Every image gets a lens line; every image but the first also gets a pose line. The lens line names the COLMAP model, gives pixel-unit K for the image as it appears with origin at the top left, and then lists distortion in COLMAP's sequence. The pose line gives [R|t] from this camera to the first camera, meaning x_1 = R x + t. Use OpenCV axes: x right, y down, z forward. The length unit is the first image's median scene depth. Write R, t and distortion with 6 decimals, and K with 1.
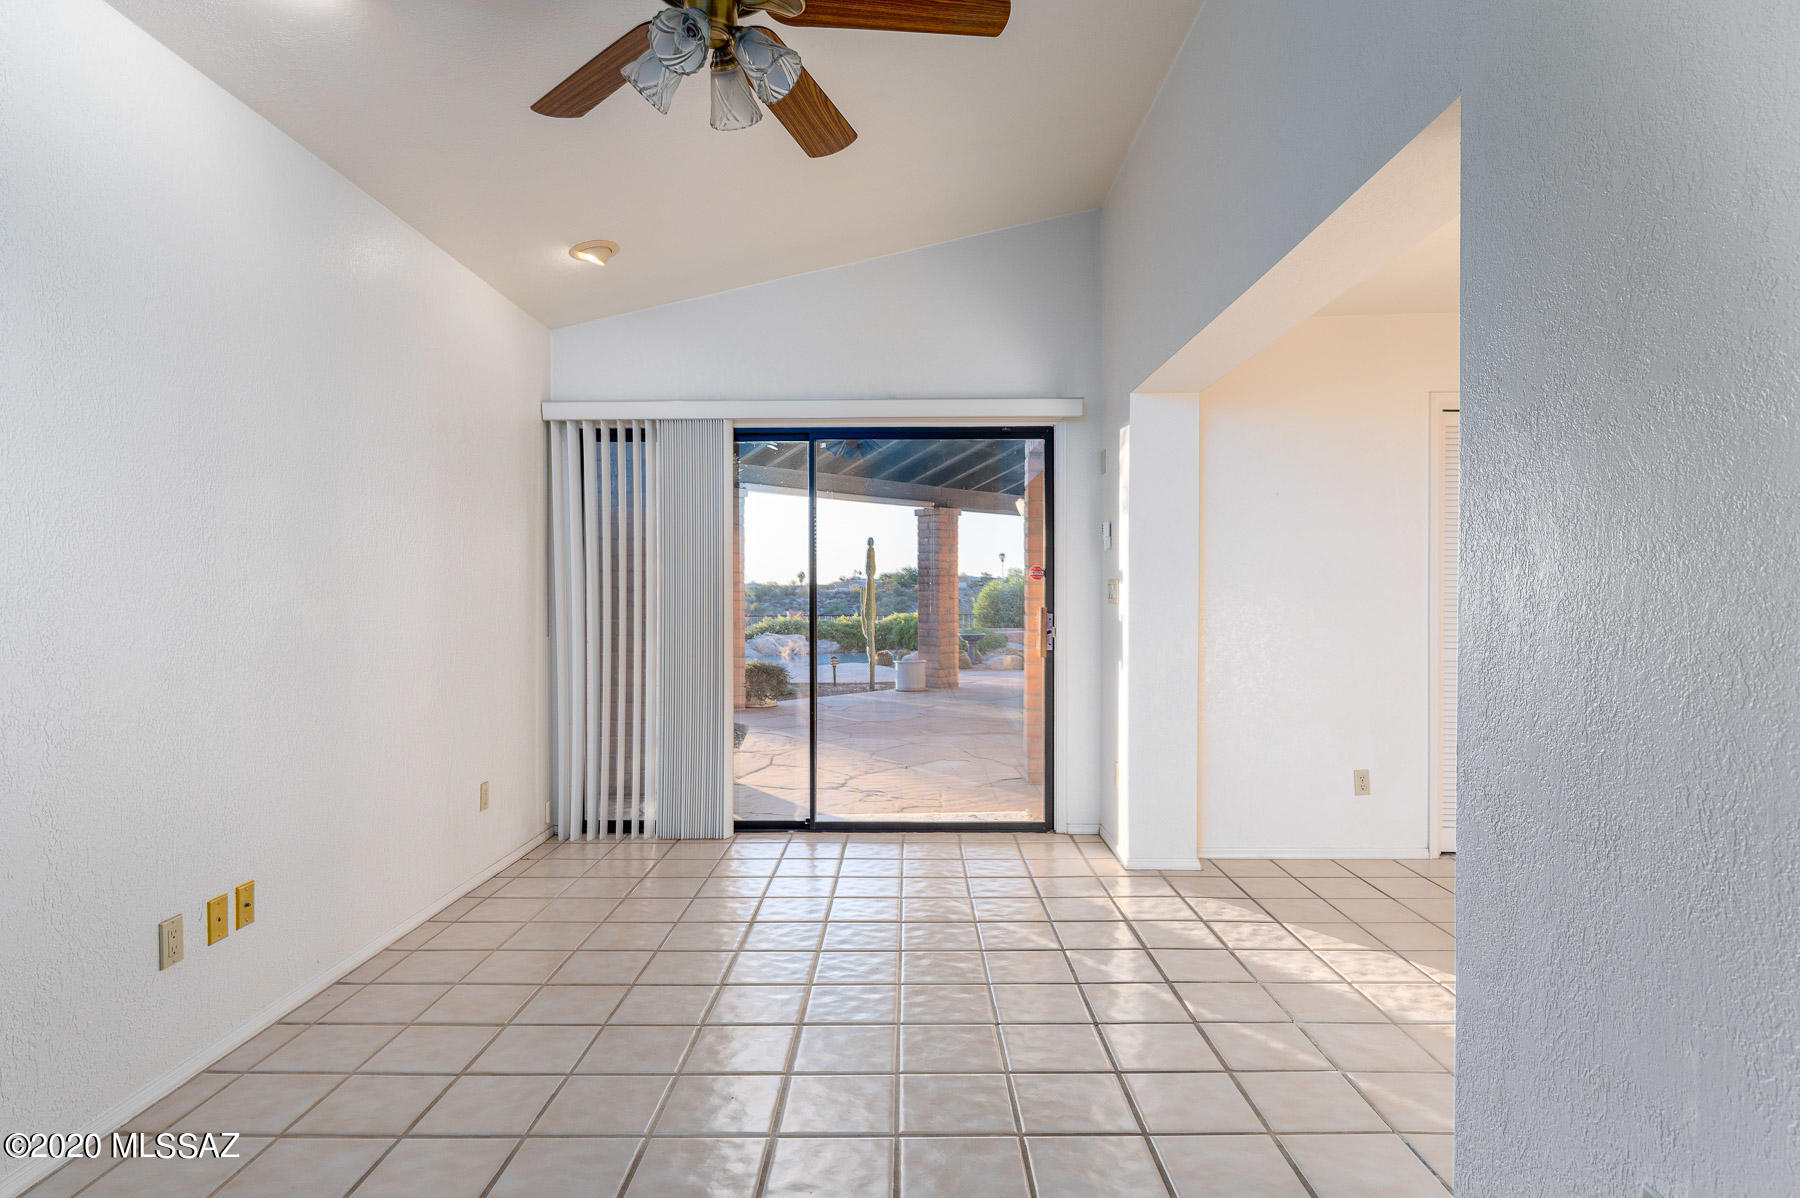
lens RADIAL K [[959.6, 0, 899.2], [0, 959.6, 591.5], [0, 0, 1]] dist [-0.005046, -0.000081]
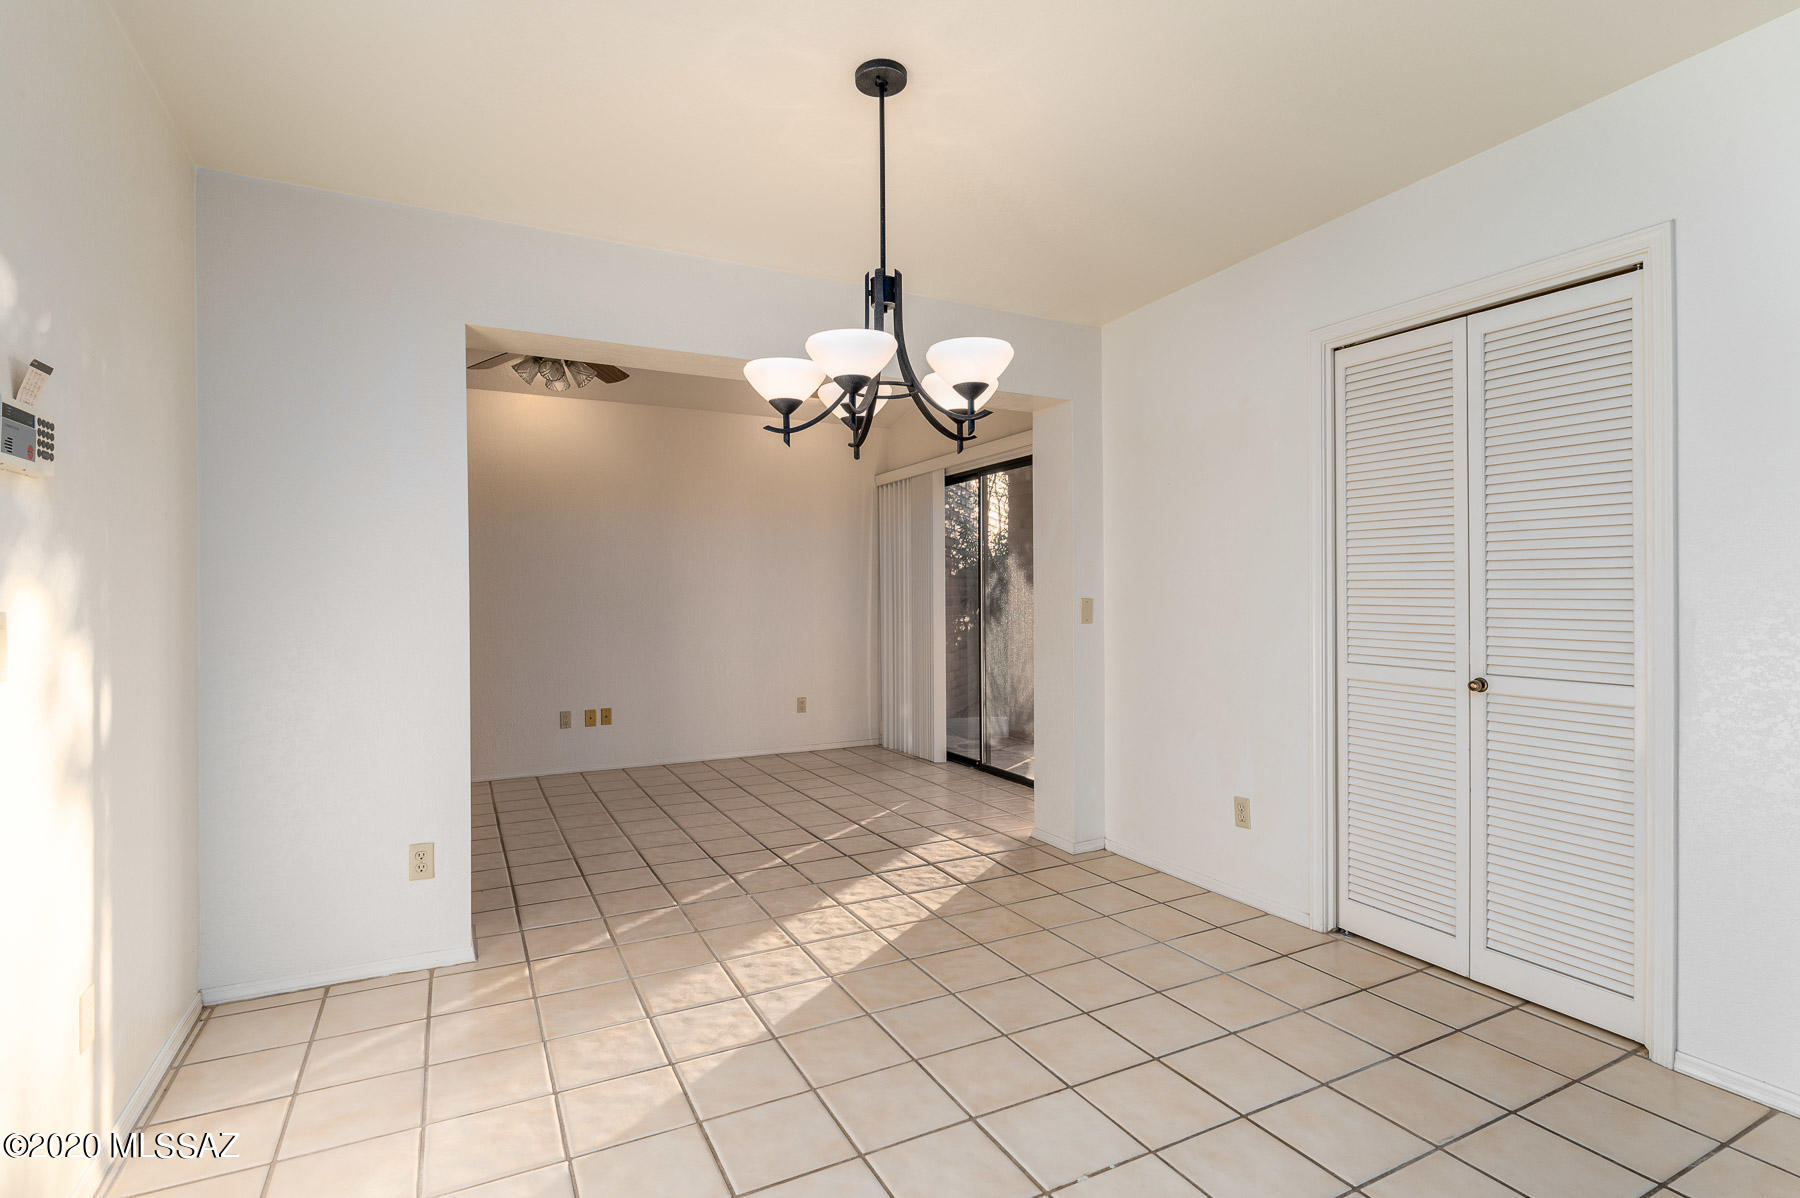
lens RADIAL K [[865.8, 0, 897.4], [0, 865.8, 597.7], [0, 0, 1]] dist [0.000599, -0.000849]
pose [[0.462487, 0.001021, -0.886625, 1.324340], [0.002673, 0.999993, 0.002546, 0.008509], [0.886622, -0.003547, 0.462481, 0.488695]]
